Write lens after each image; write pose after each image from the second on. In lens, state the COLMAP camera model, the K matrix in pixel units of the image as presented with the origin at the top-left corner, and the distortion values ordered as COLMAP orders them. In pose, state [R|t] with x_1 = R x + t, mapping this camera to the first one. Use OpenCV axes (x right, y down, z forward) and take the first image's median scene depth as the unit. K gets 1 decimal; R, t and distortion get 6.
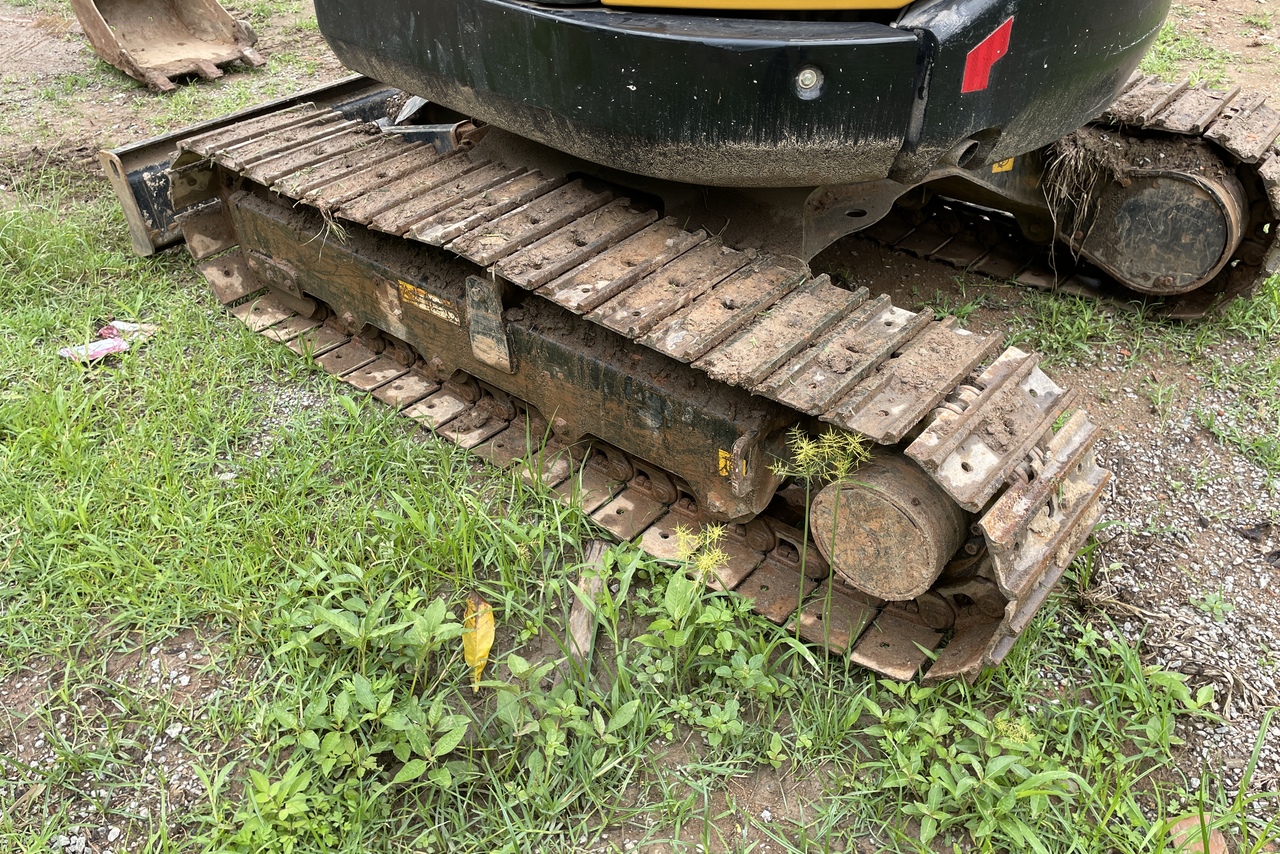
lens RADIAL K [[969.8, 0, 630.6], [0, 969.8, 429.5], [0, 0, 1]] dist [0.079078, -0.095554]
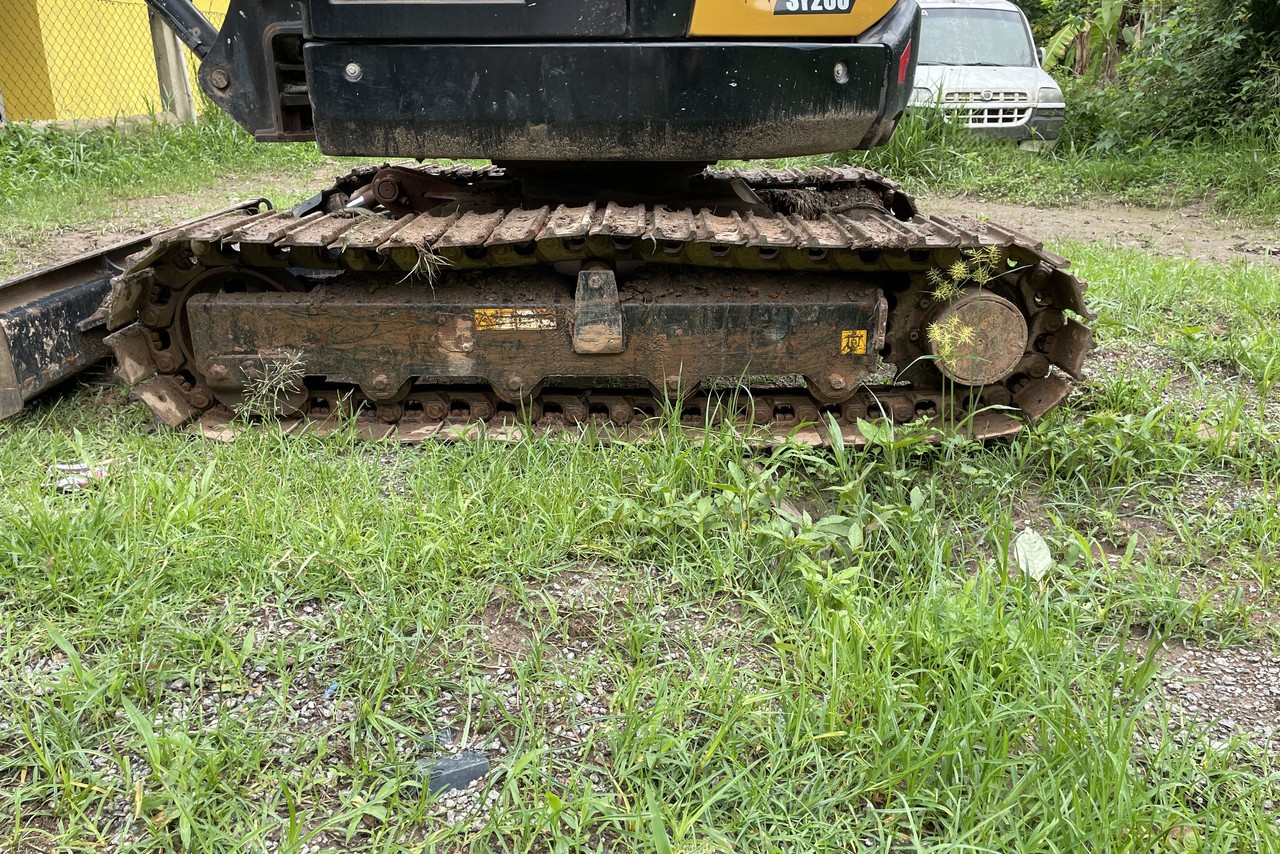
lens RADIAL K [[969.8, 0, 637.4], [0, 969.8, 428.6], [0, 0, 1]] dist [0.079078, -0.095554]
pose [[0.771028, -0.189762, 0.607870, -0.816513], [0.361589, 0.916218, -0.172622, 0.229662], [-0.524184, 0.352895, 0.775046, 0.120811]]
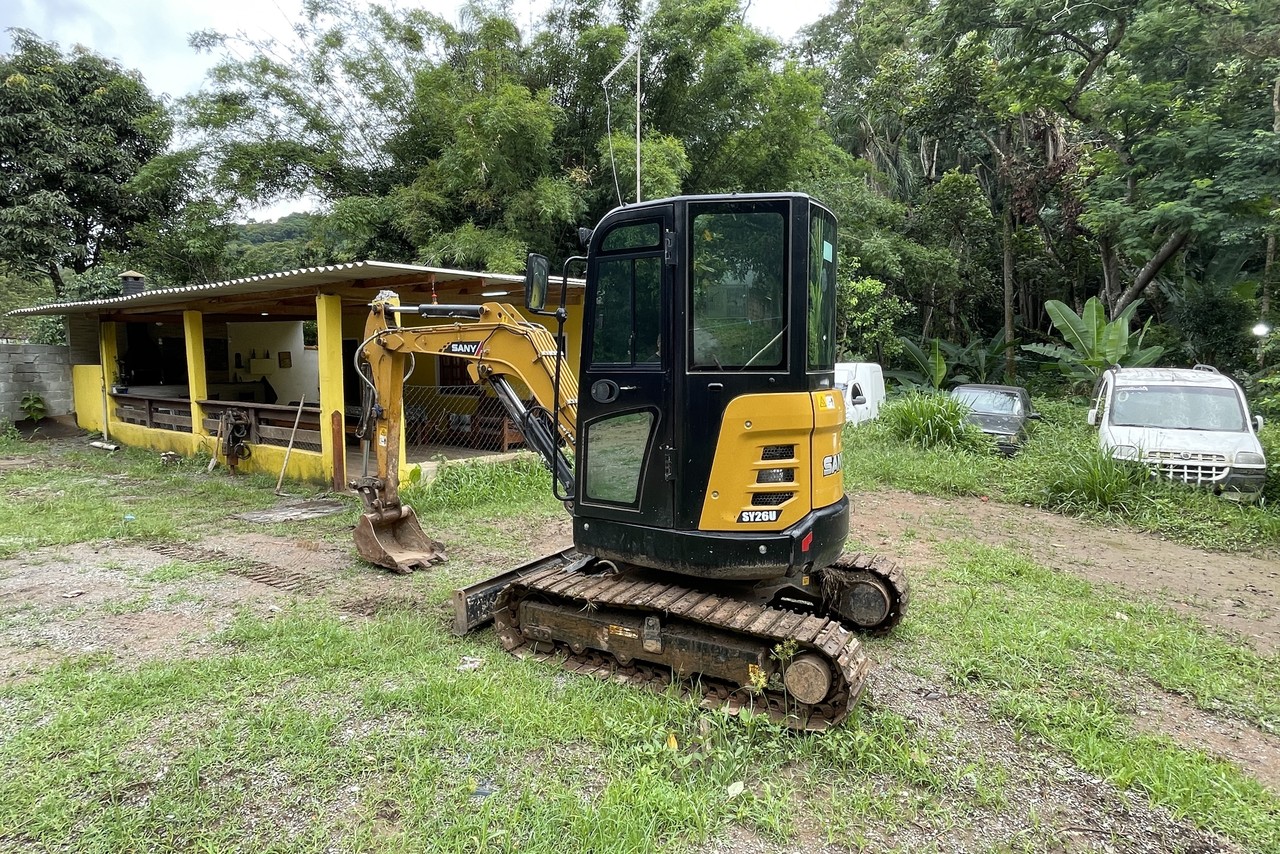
lens RADIAL K [[700.9, 0, 633.7], [0, 700.9, 425.4], [0, 0, 1]] dist [0.002580, -0.001361]
pose [[0.982930, 0.013006, 0.183520, -0.561874], [0.086113, 0.848966, -0.521383, 0.415253], [-0.162583, 0.528287, 0.833355, -0.966302]]
